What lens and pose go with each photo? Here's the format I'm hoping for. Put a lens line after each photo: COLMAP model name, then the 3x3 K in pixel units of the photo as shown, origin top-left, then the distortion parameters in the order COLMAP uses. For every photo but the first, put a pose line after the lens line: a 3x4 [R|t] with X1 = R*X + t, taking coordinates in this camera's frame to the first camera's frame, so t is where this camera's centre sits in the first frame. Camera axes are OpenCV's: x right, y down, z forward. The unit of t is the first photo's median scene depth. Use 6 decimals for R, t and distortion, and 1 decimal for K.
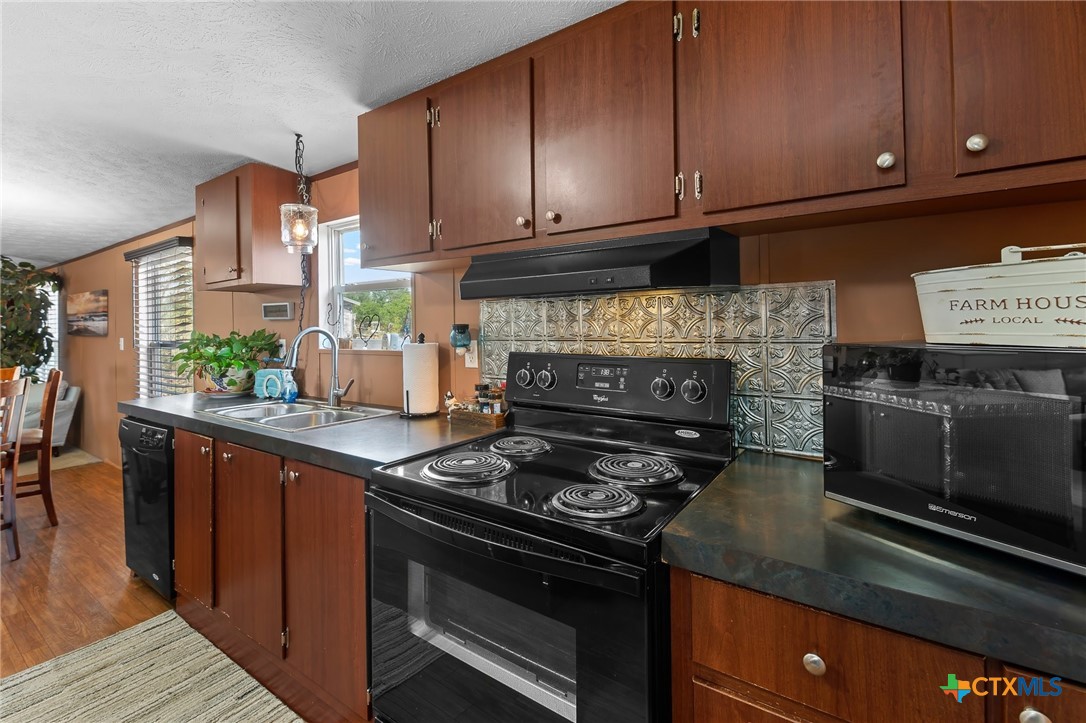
lens RADIAL K [[469.0, 0, 537.5], [0, 469.0, 320.9], [0, 0, 1]] dist [0.015229, -0.004590]
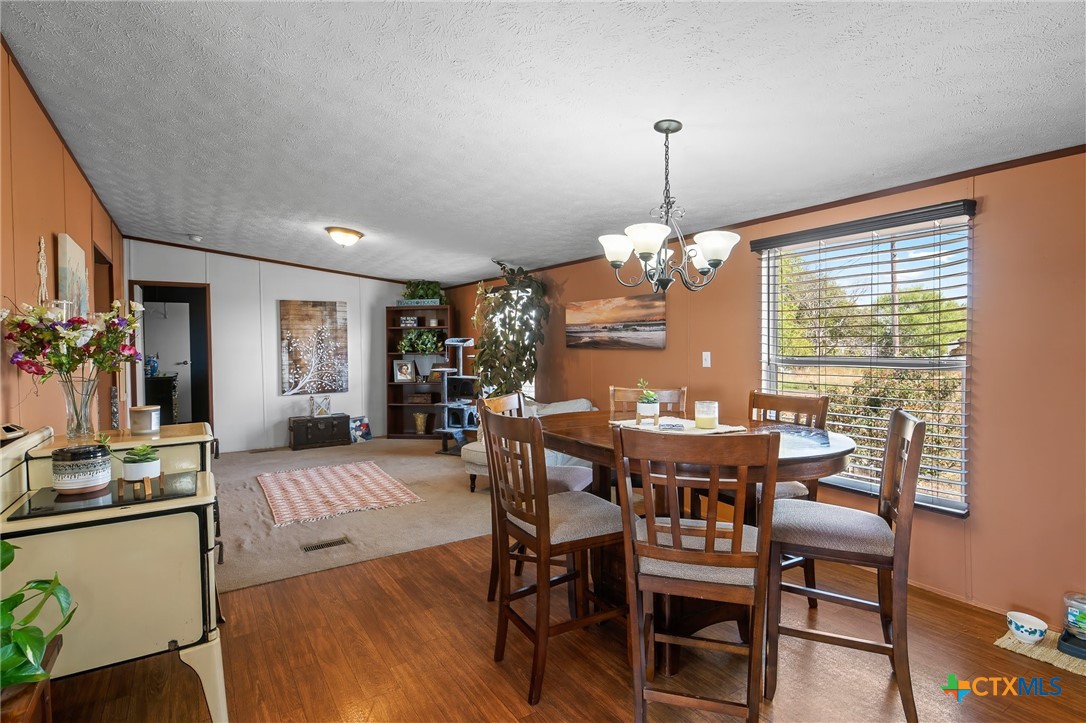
lens RADIAL K [[543.9, 0, 531.8], [0, 543.9, 354.6], [0, 0, 1]] dist [0.011557, -0.000588]
pose [[0.924905, 0.012137, -0.380003, -1.569526], [0.000458, 0.999454, 0.033036, 0.020057], [0.380197, -0.030729, 0.924395, 0.088711]]
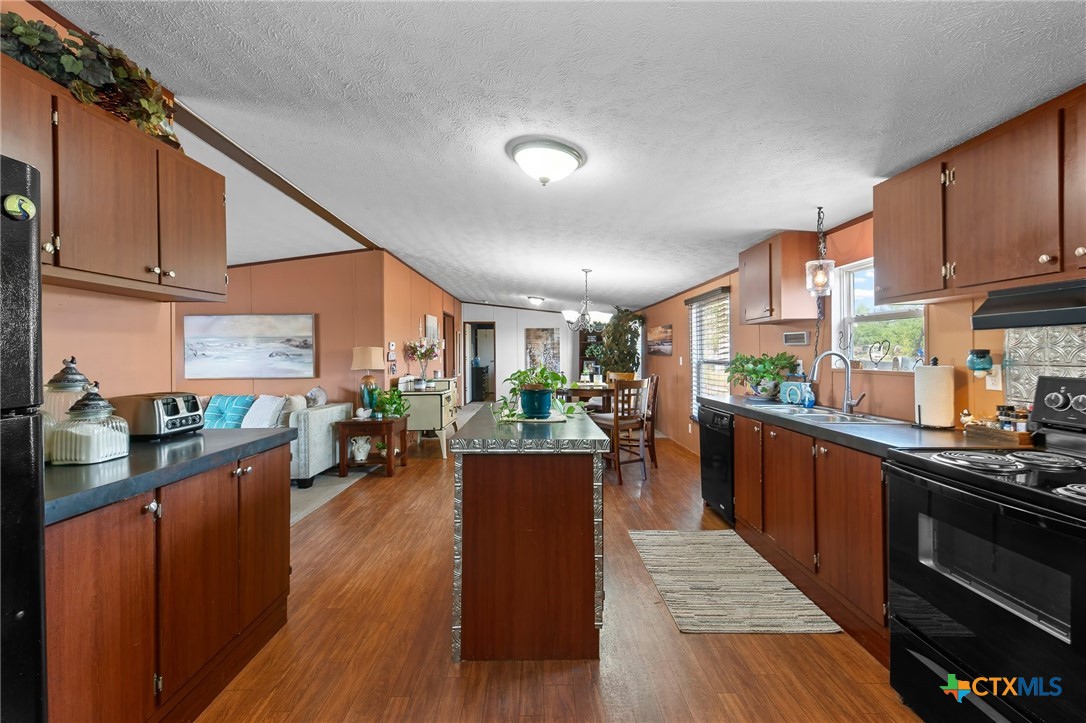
lens RADIAL K [[469.0, 0, 536.3], [0, 469.0, 351.9], [0, 0, 1]] dist [0.015229, -0.004590]
pose [[0.576723, 0.009868, -0.816880, 0.127449], [0.004138, 0.999879, 0.015000, -0.007490], [0.816929, -0.012031, 0.576612, -0.435007]]
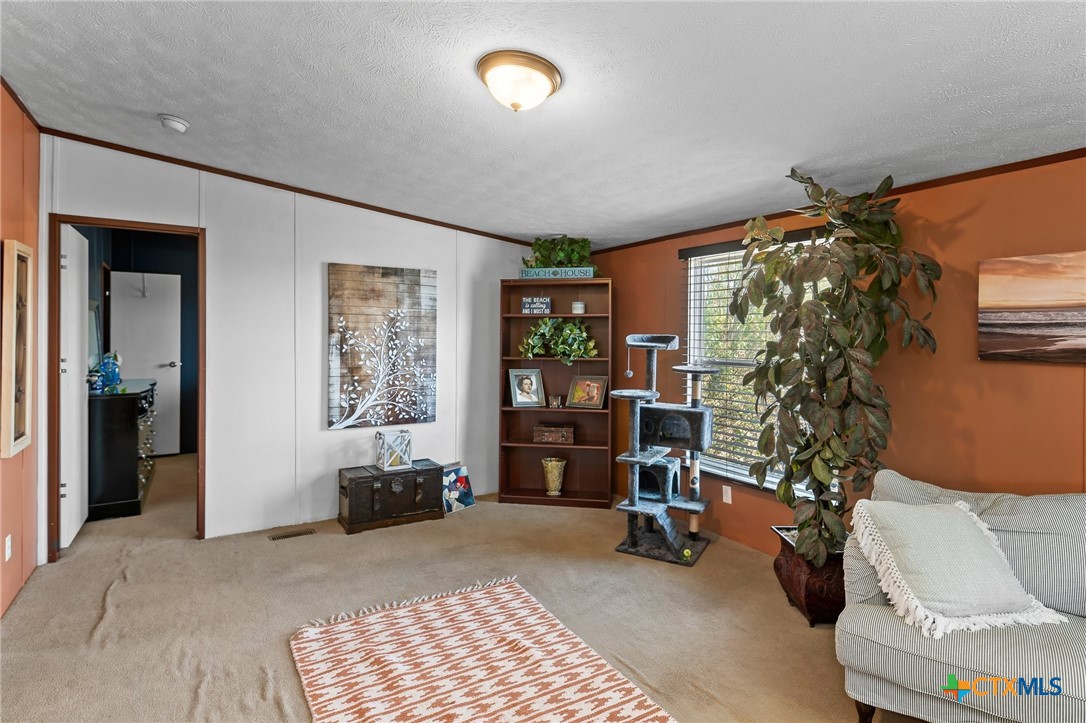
lens RADIAL K [[543.9, 0, 534.7], [0, 543.9, 341.3], [0, 0, 1]] dist [0.011557, -0.000588]
pose [[0.919428, 0.020666, -0.392714, -2.720434], [-0.015678, 0.999751, 0.015904, 0.027687], [0.392945, -0.008465, 0.919523, 1.021870]]
